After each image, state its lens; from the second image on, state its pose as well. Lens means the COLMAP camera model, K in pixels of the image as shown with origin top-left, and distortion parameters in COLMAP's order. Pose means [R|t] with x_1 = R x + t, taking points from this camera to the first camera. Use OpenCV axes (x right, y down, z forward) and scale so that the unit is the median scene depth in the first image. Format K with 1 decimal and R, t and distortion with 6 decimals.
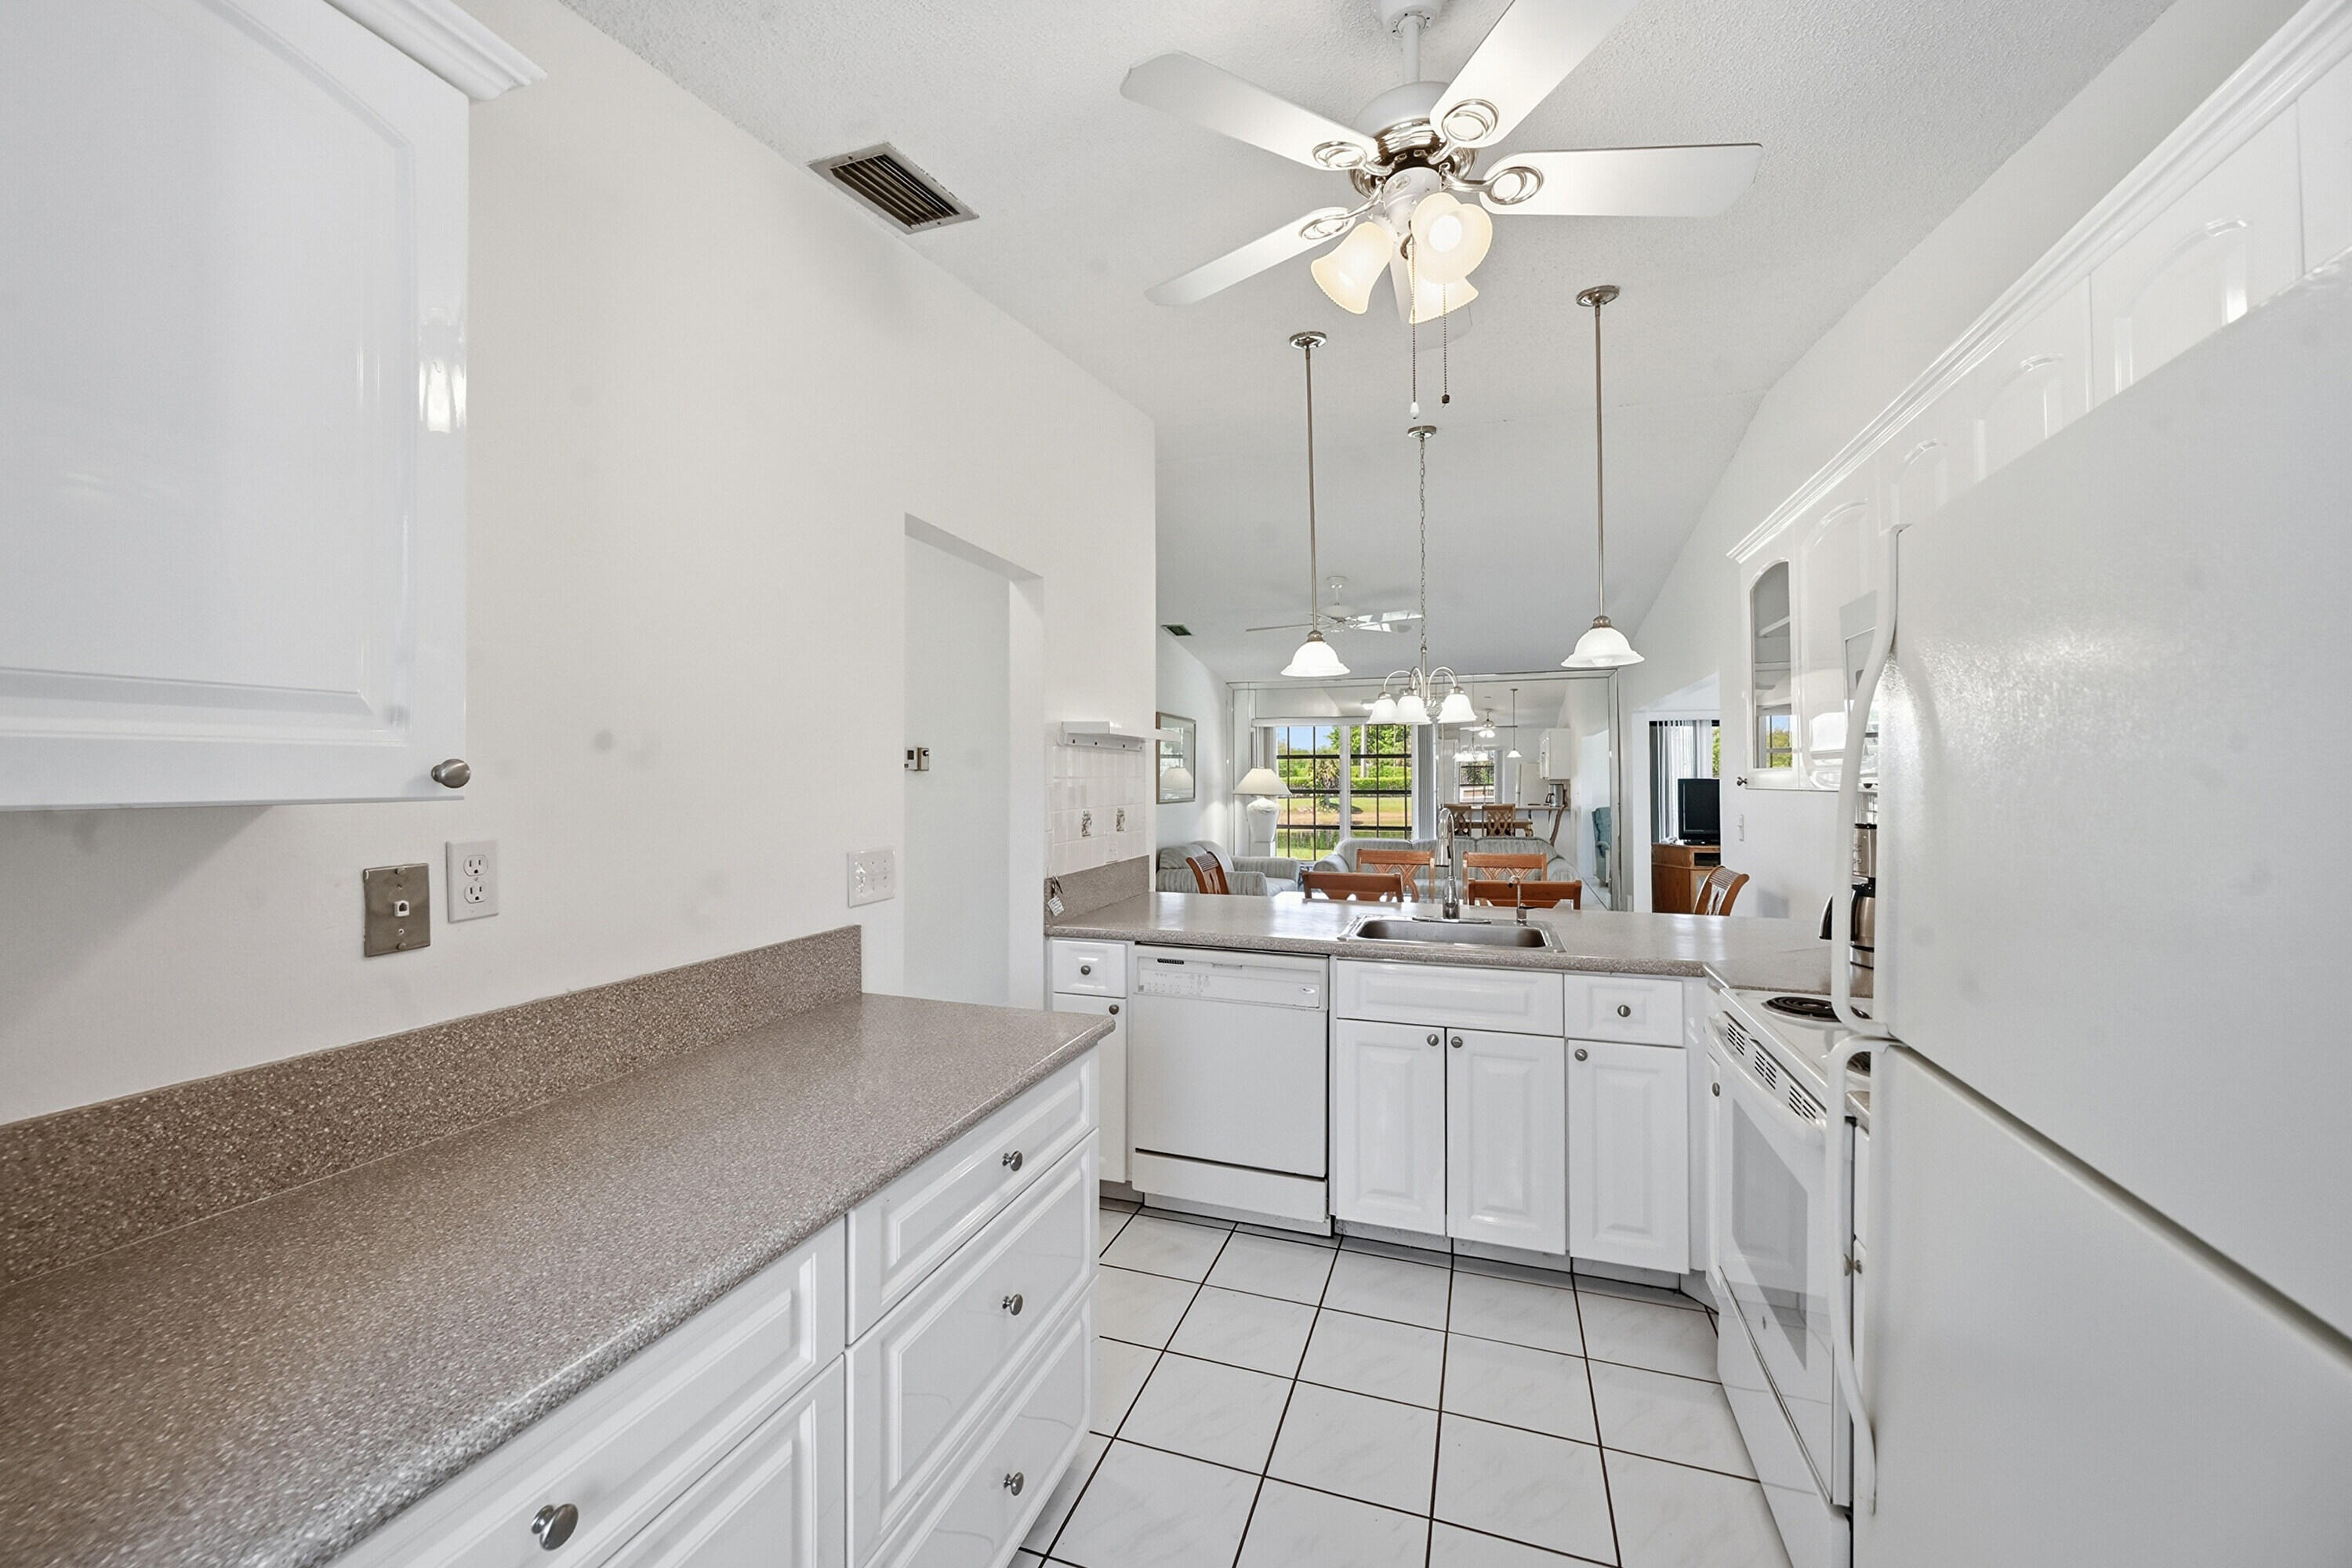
lens RADIAL K [[932.0, 0, 1157.1], [0, 932.0, 777.8], [0, 0, 1]] dist [-0.002696, 0.000018]
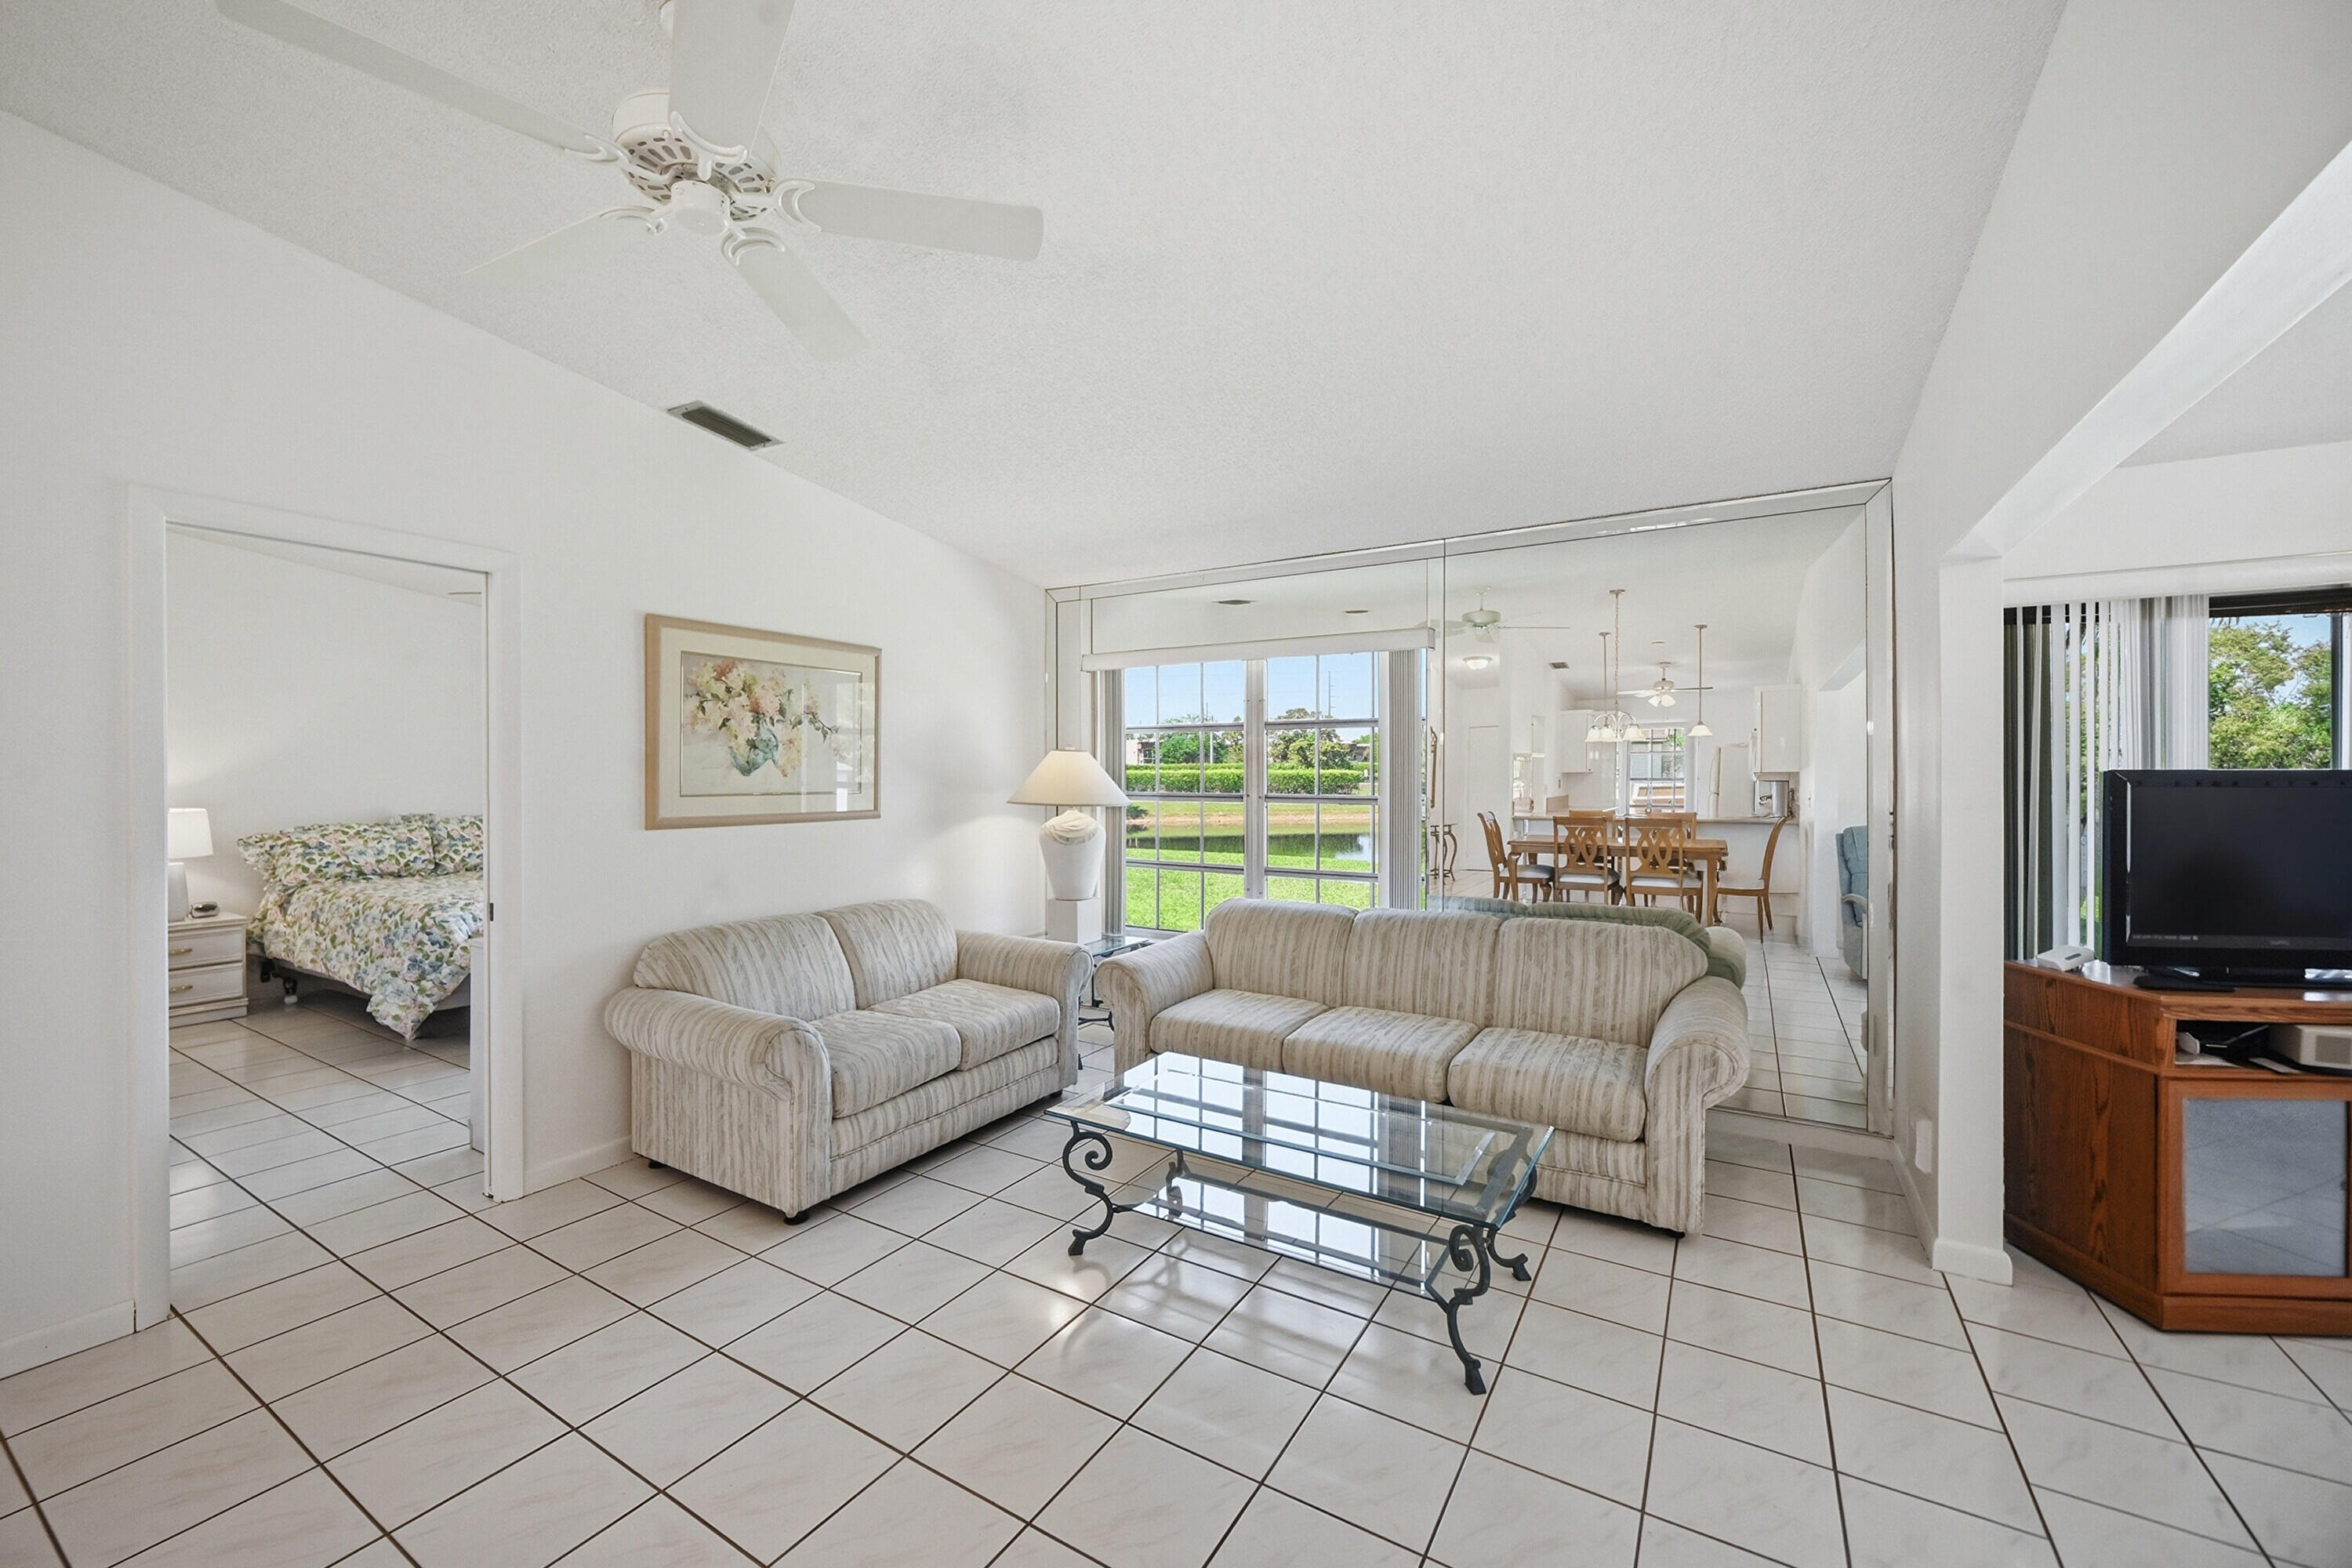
lens RADIAL K [[932.3, 0, 1148.6], [0, 932.3, 789.6], [0, 0, 1]] dist [-0.008874, -0.000097]
pose [[0.975656, 0.007920, -0.219163, 0.316812], [-0.003074, 0.999743, 0.022444, 0.000577], [0.219285, -0.021224, 0.975430, 0.632620]]
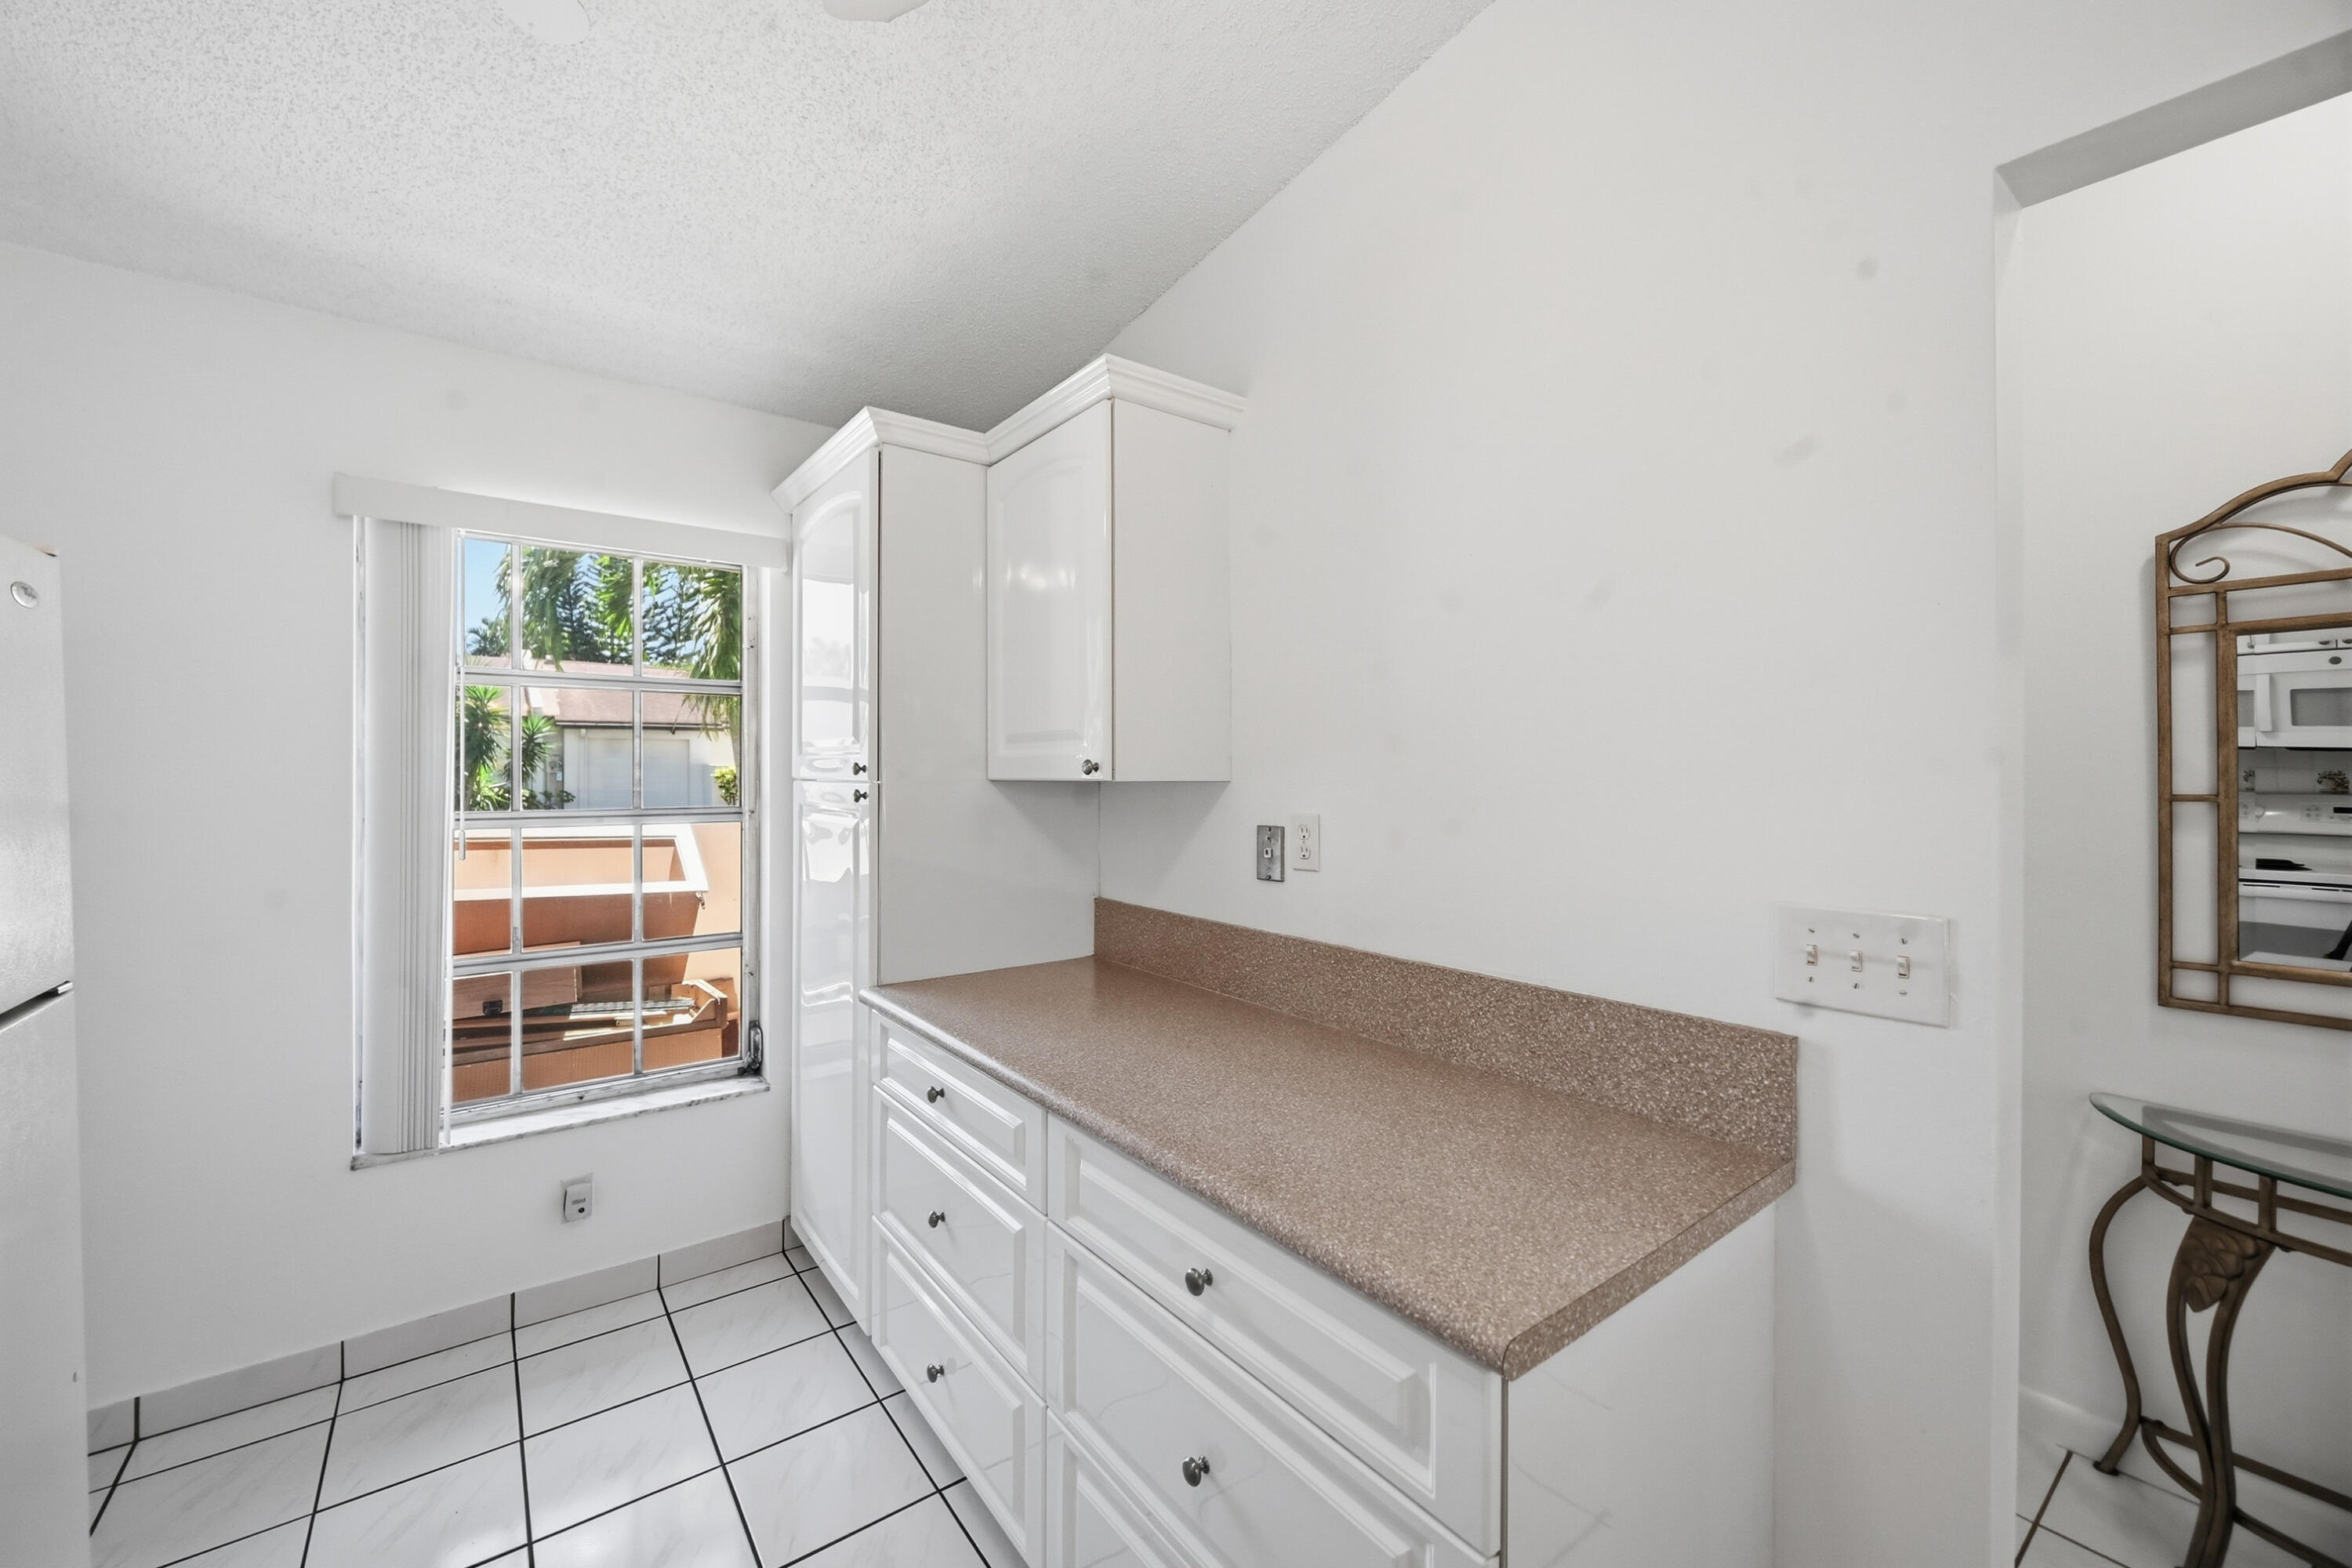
lens RADIAL K [[932.0, 0, 1157.1], [0, 932.0, 777.8], [0, 0, 1]] dist [-0.002696, 0.000018]
pose [[-0.564296, 0.006331, -0.825548, 0.087825], [-0.000867, 0.999966, 0.008261, 0.000070], [0.825572, 0.005377, -0.564271, 0.256108]]
